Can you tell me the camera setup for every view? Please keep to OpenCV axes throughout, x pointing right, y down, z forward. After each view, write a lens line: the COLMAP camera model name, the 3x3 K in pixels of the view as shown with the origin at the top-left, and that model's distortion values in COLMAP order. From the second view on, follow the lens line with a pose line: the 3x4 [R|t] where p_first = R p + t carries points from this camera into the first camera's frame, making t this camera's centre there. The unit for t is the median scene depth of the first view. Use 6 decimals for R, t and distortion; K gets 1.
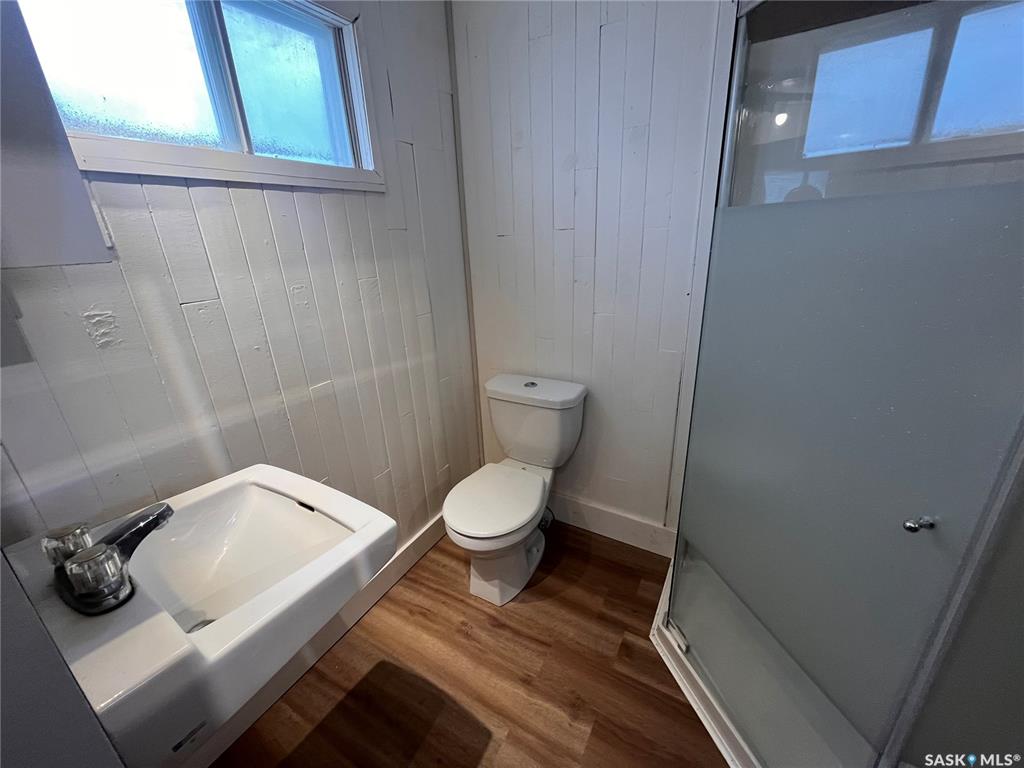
lens RADIAL K [[403.3, 0, 509.1], [0, 403.3, 383.9], [0, 0, 1]] dist [-0.000581, 0.000031]
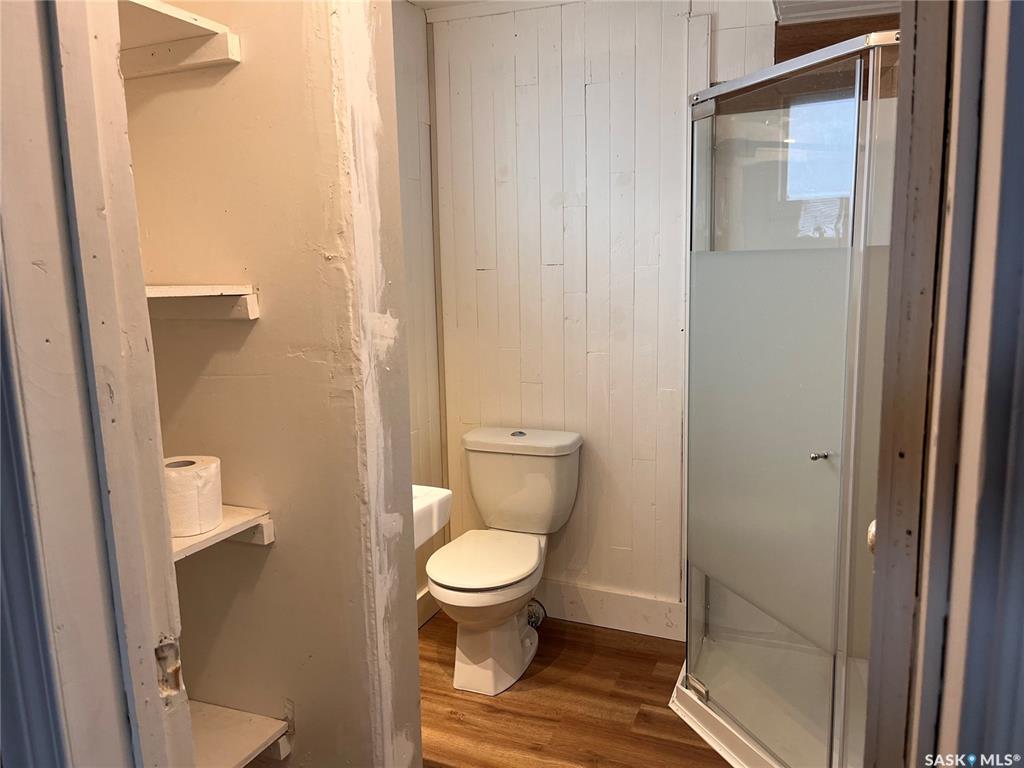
lens RADIAL K [[777.7, 0, 504.8], [0, 777.7, 391.5], [0, 0, 1]] dist [0.064284, -0.090929]
pose [[0.990690, -0.000231, 0.136135, -0.219130], [0.026419, 0.981313, -0.190595, 0.248381], [-0.133547, 0.192417, 0.972184, -0.686601]]
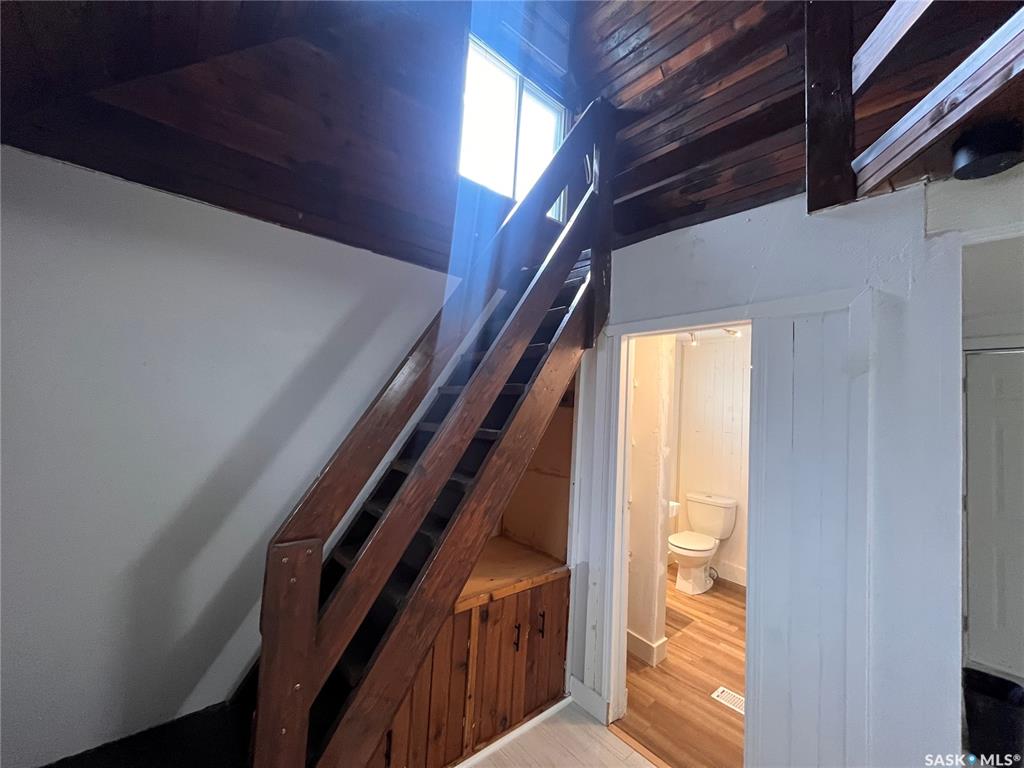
lens RADIAL K [[412.3, 0, 510.7], [0, 412.3, 387.9], [0, 0, 1]] dist [-0.002477, -0.000193]
pose [[0.940399, 0.076596, -0.331334, -0.291925], [-0.200156, 0.912339, -0.357177, 0.524586], [0.274931, 0.402208, 0.873294, -1.656483]]
